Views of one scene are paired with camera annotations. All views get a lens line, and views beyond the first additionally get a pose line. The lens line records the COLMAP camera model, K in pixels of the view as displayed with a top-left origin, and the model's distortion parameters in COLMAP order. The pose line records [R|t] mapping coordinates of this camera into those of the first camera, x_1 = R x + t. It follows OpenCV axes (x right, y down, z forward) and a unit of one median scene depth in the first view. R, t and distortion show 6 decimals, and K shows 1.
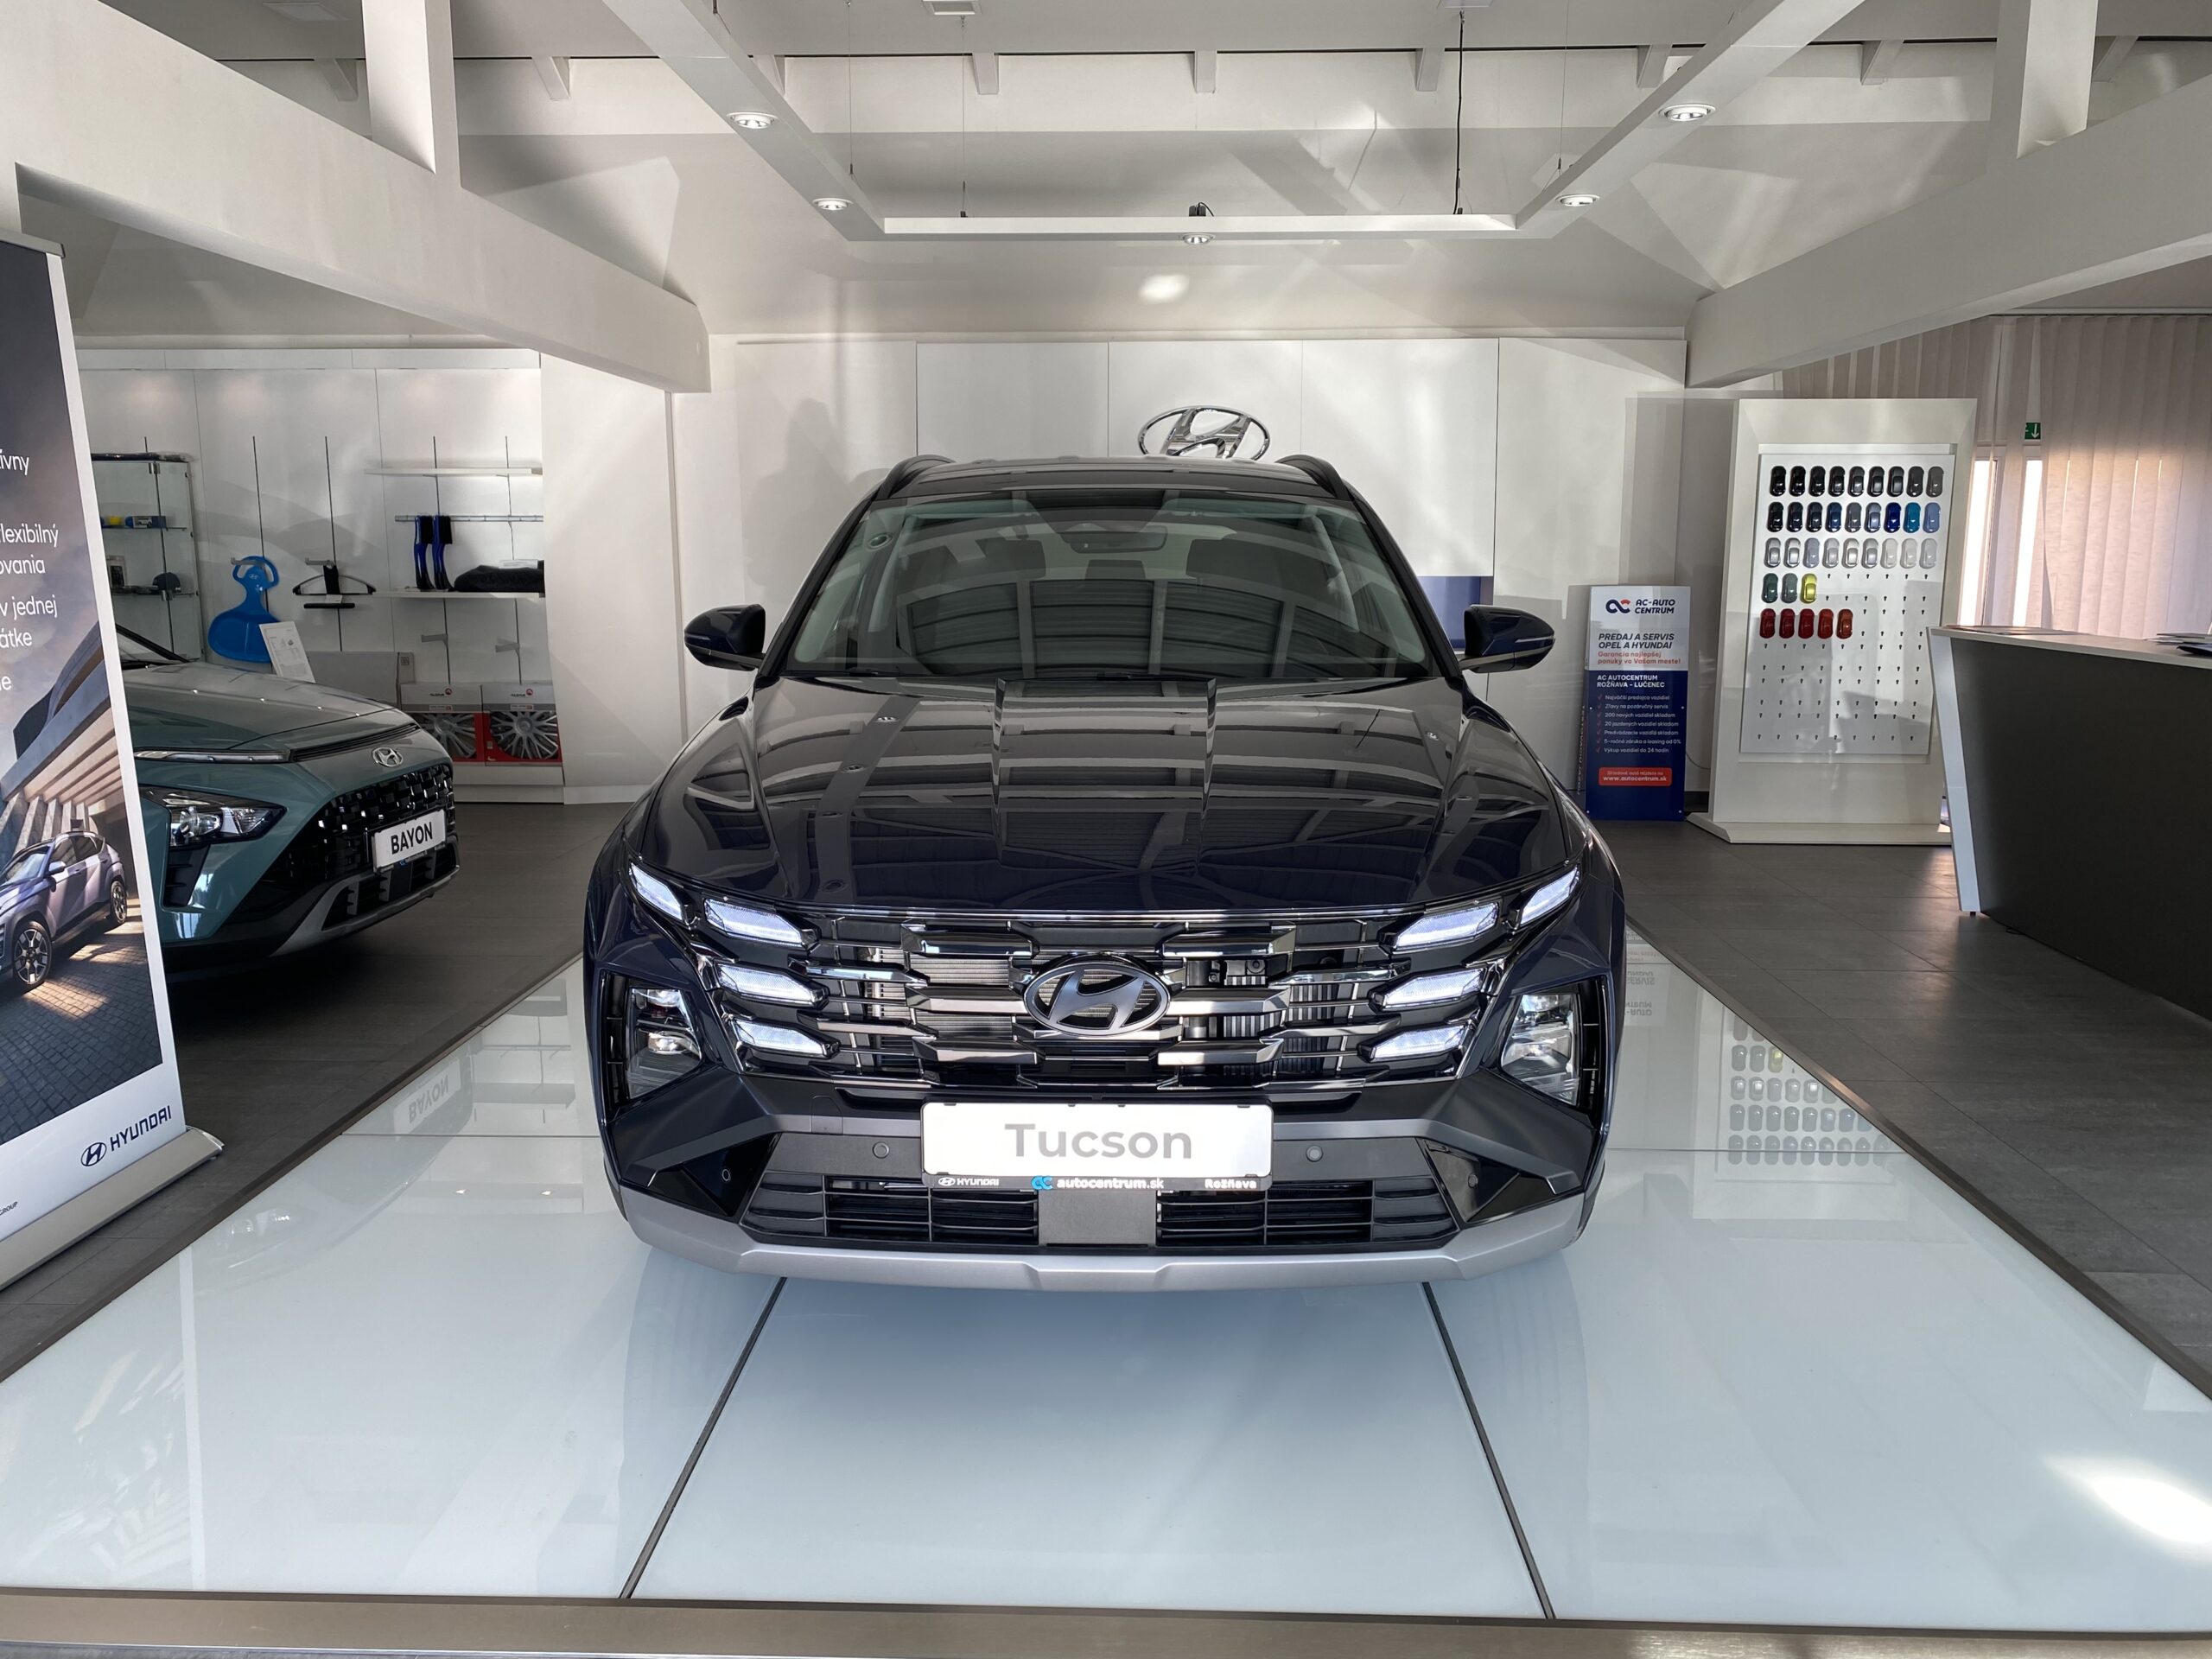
lens RADIAL K [[1676.0, 0, 1088.3], [0, 1676.0, 828.7], [0, 0, 1]] dist [0.068816, -0.112077]
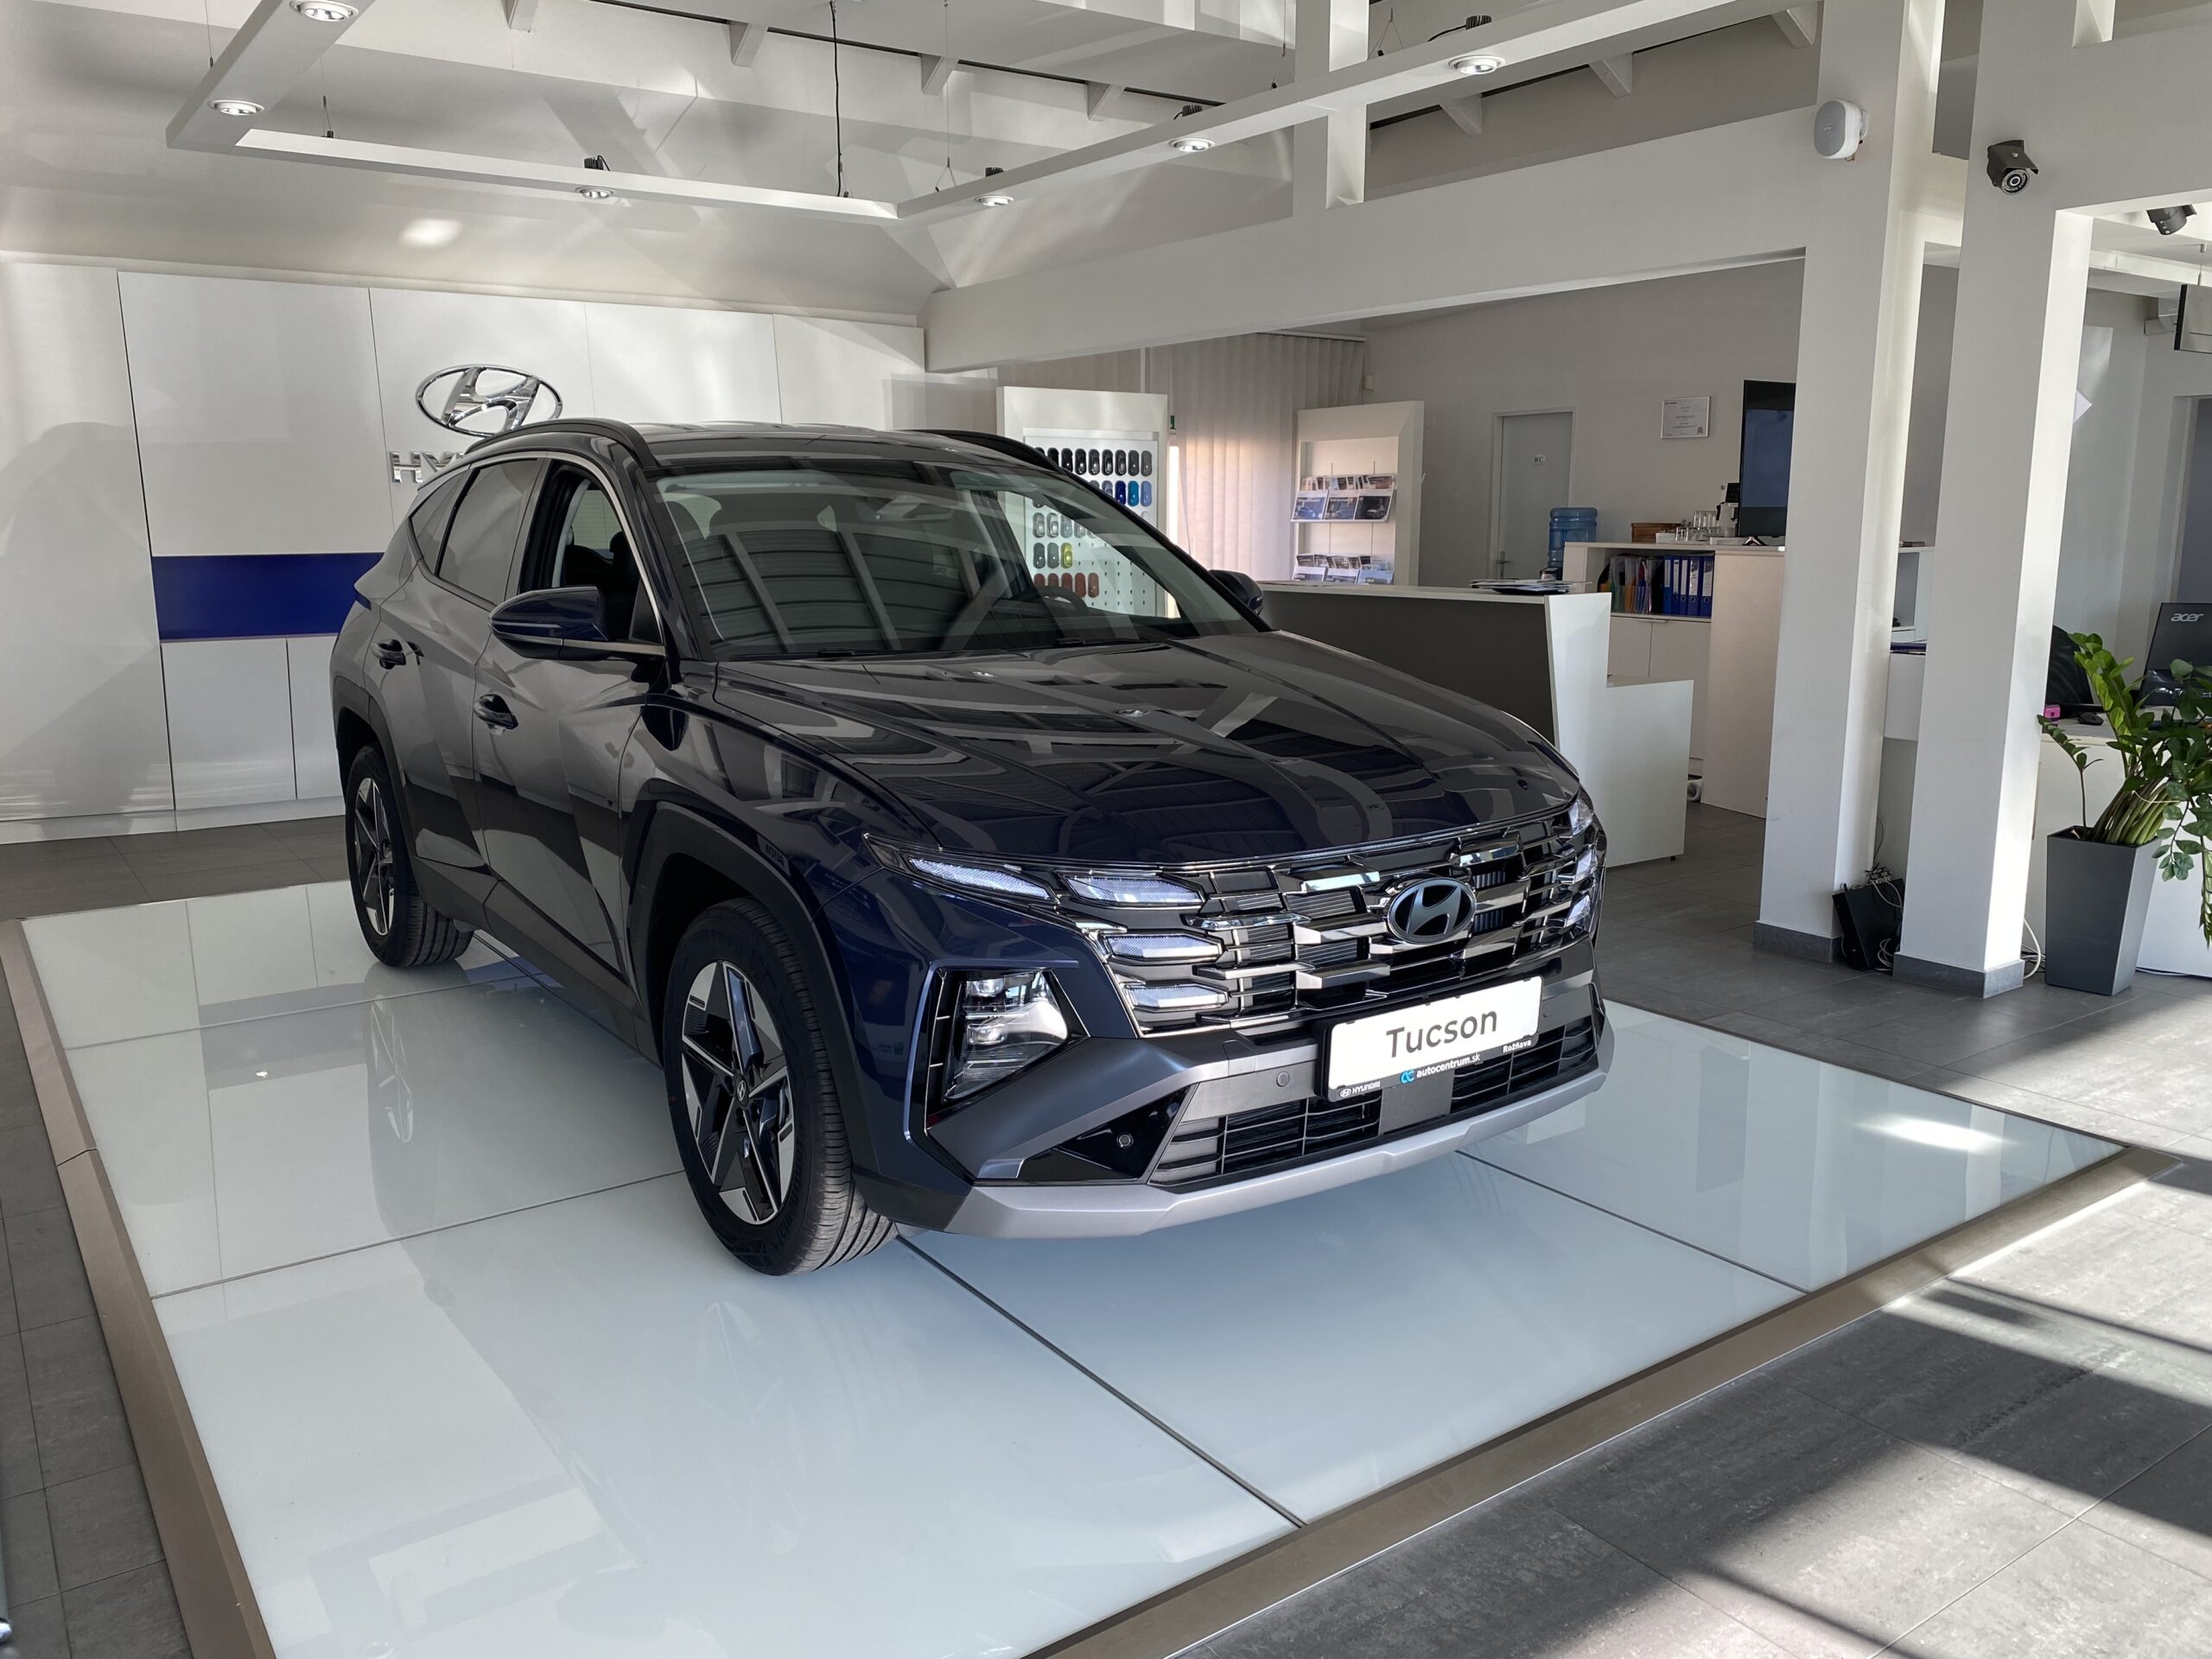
lens RADIAL K [[1719.0, 0, 1106.0], [0, 1719.0, 829.5], [0, 0, 1]] dist [0.008141, -0.000703]
pose [[0.794570, -0.112030, 0.596747, -0.589033], [0.104198, 0.993409, 0.047757, -0.022680], [-0.598165, 0.024234, 0.801007, 0.123290]]
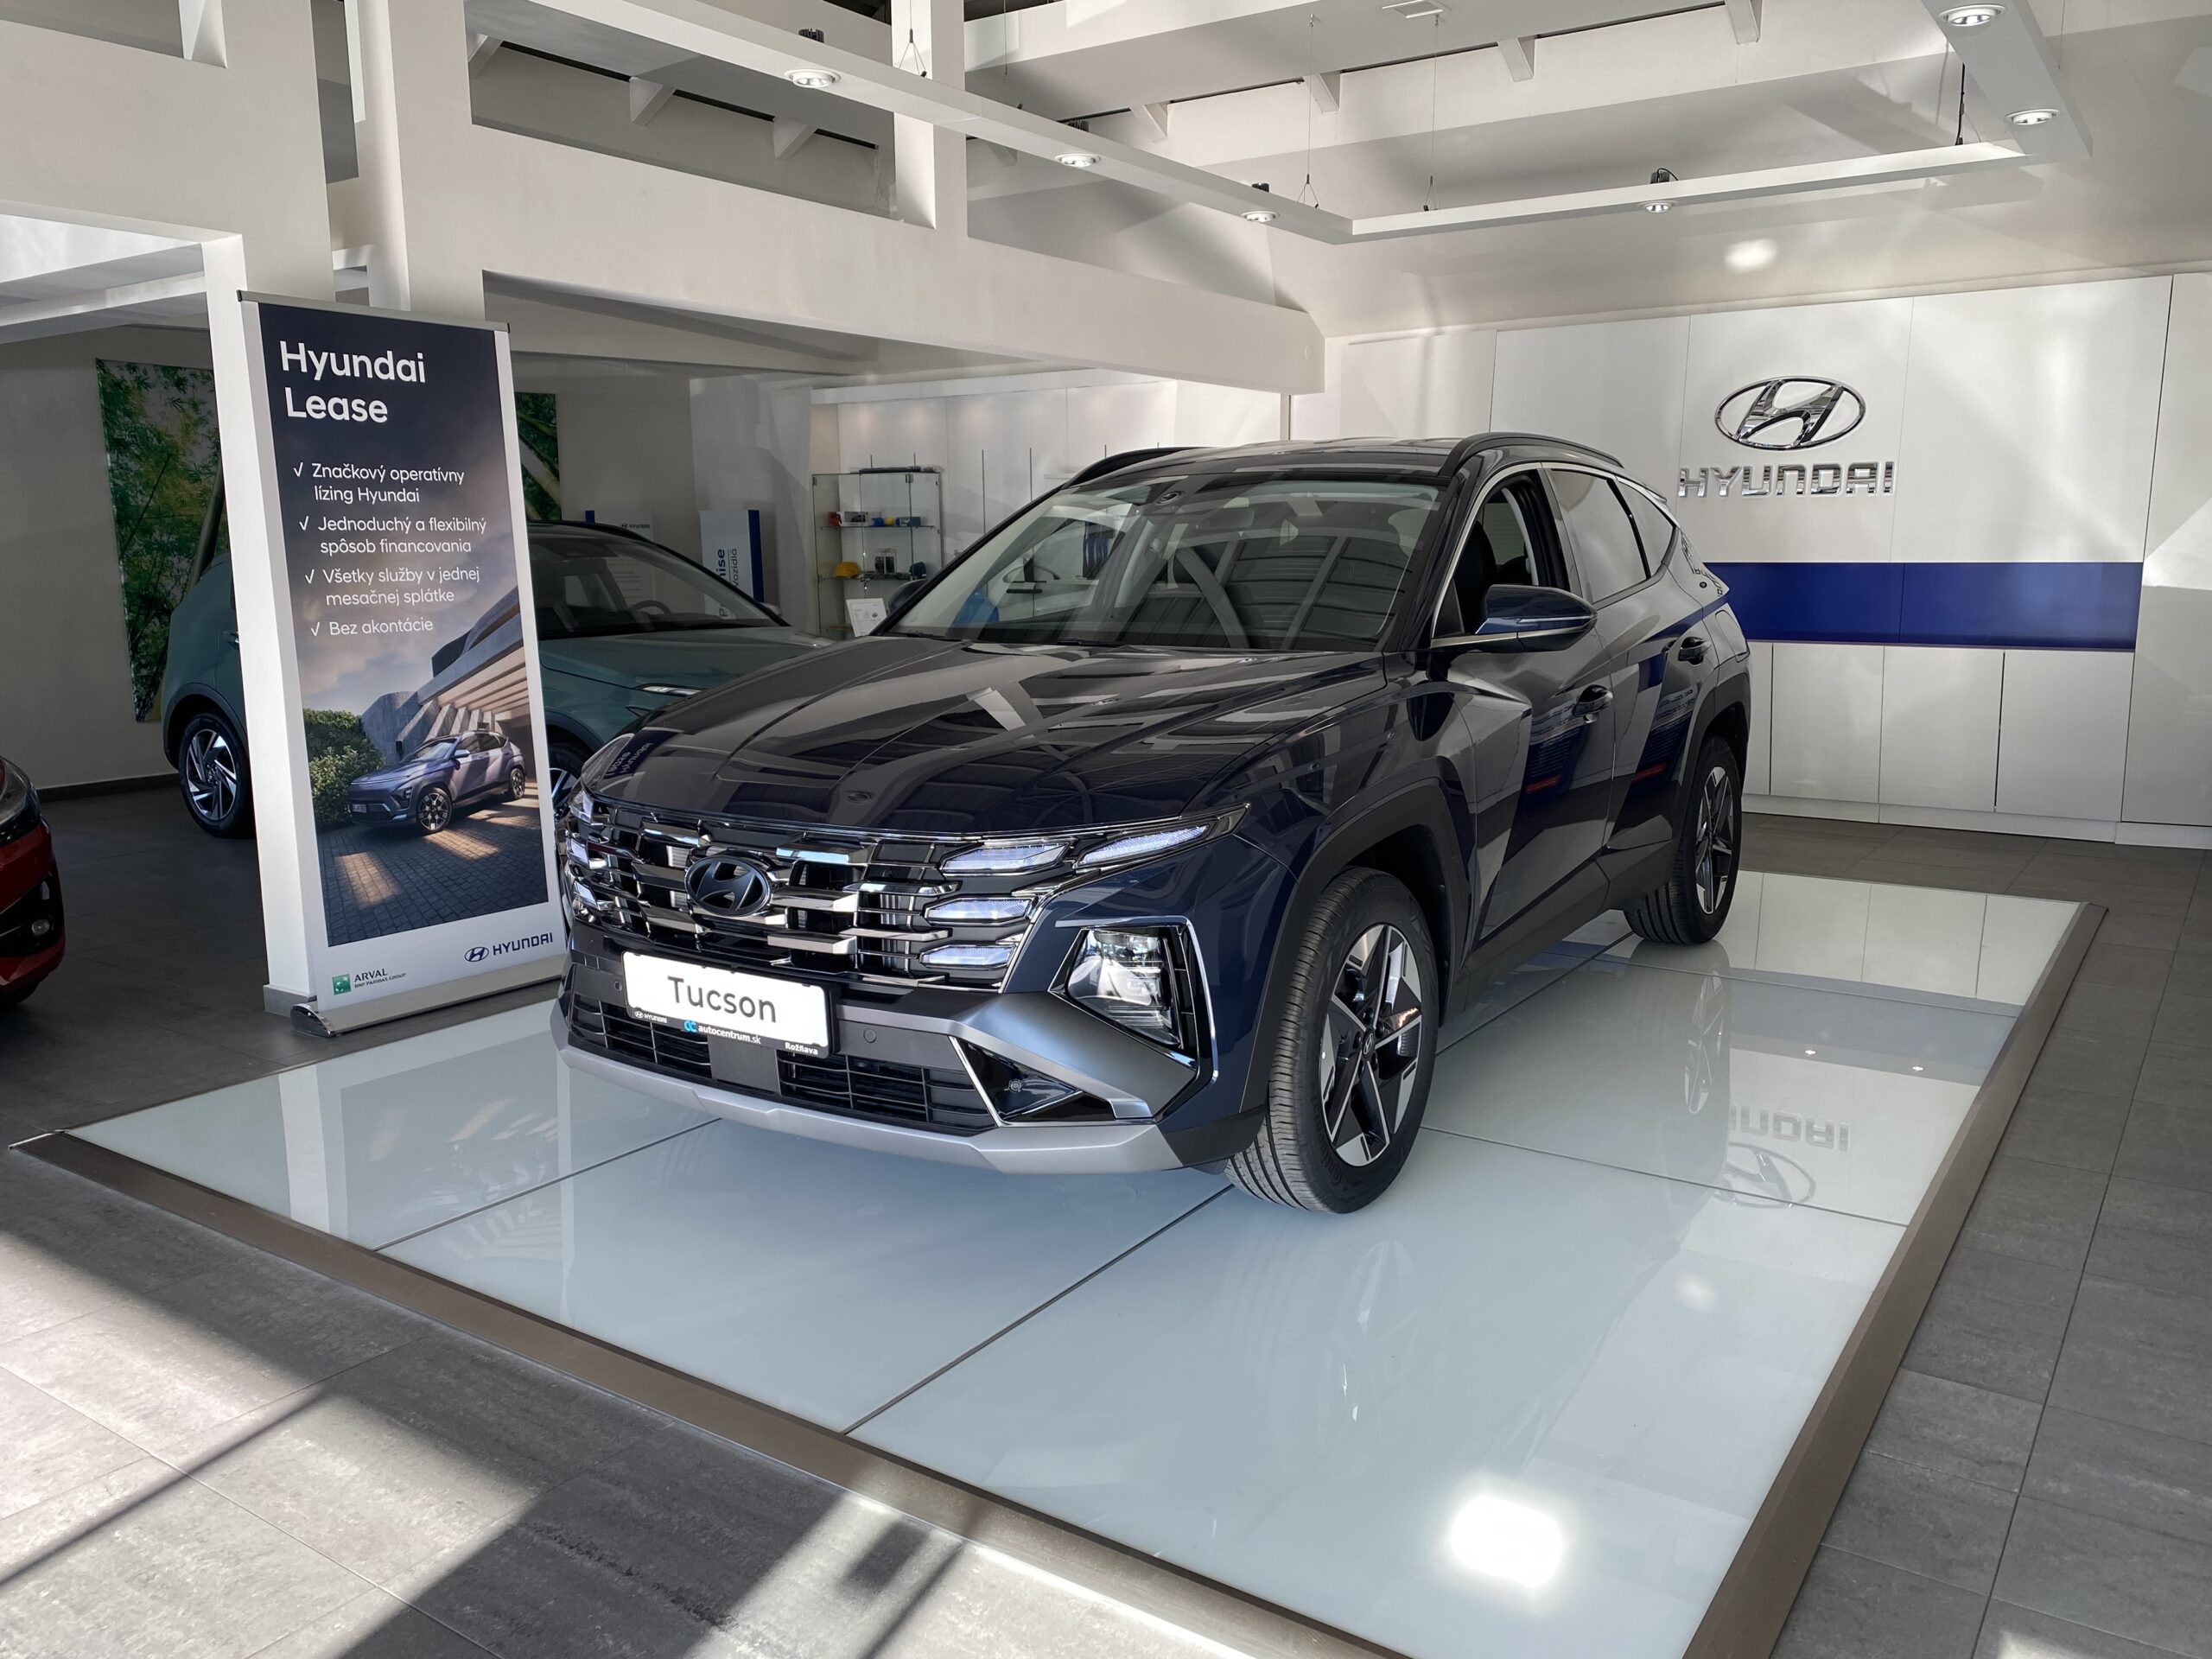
lens RADIAL K [[1673.2, 0, 1081.3], [0, 1673.2, 838.4], [0, 0, 1]] dist [0.005597, -0.002779]
pose [[0.841388, 0.088291, -0.533170, 0.593235], [-0.083778, 0.995947, 0.032716, 0.003511], [0.533898, 0.017141, 0.845375, 0.063344]]
